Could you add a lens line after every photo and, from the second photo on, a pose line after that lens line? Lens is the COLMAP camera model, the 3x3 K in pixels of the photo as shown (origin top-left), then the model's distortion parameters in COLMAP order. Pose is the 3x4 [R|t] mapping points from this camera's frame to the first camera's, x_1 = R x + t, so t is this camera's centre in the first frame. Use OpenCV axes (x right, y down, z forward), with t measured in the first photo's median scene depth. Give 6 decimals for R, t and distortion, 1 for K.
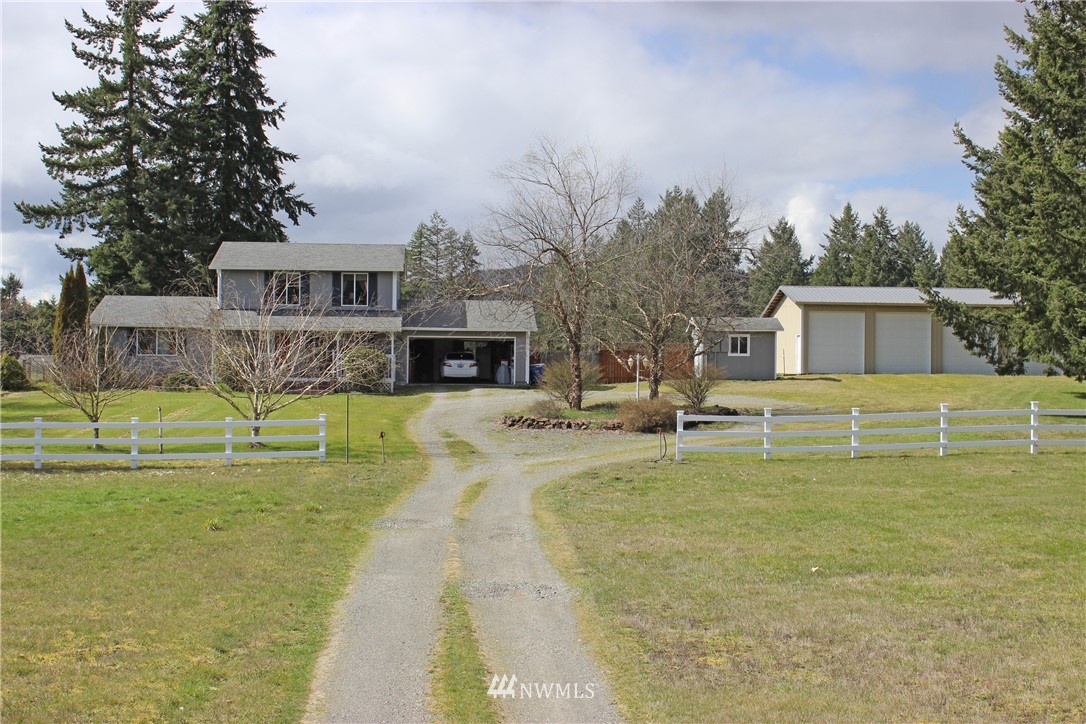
lens RADIAL K [[1648.1, 0, 543.0], [0, 1648.1, 362.0], [0, 0, 1]] dist [-0.015021, -0.033186]
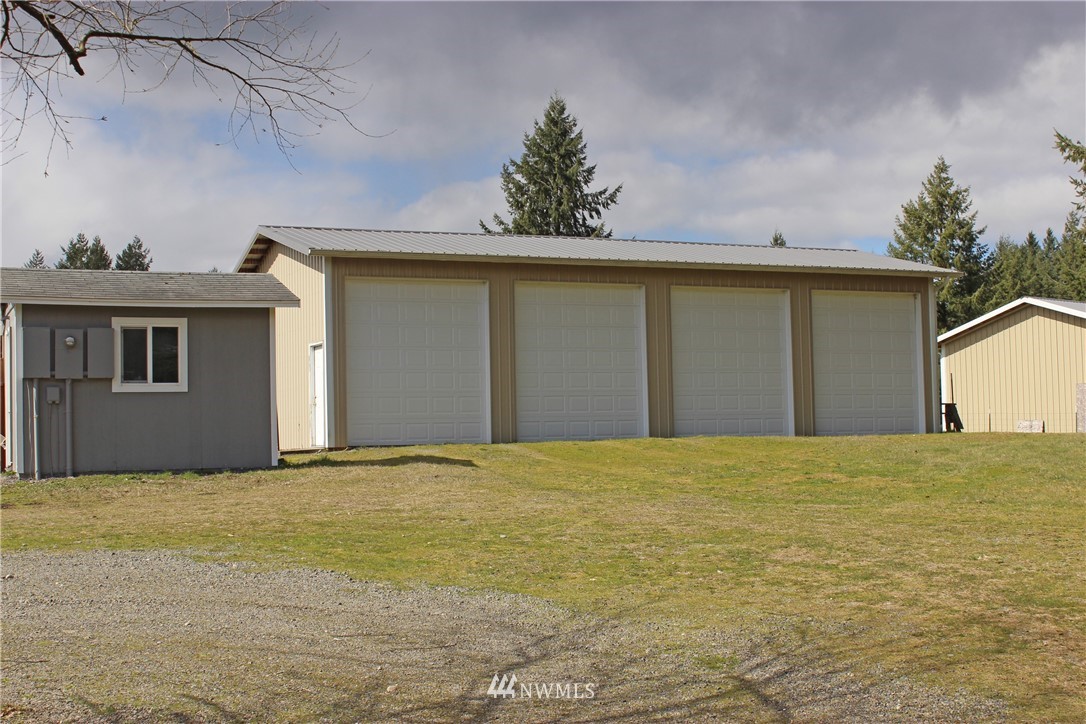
lens RADIAL K [[1648.1, 0, 543.0], [0, 1648.1, 362.0], [0, 0, 1]] dist [-0.015021, -0.033186]
pose [[0.940641, -0.011769, 0.339199, 0.083755], [0.028913, 0.998544, -0.045533, 0.006452], [-0.338169, 0.052637, 0.939612, 0.687743]]
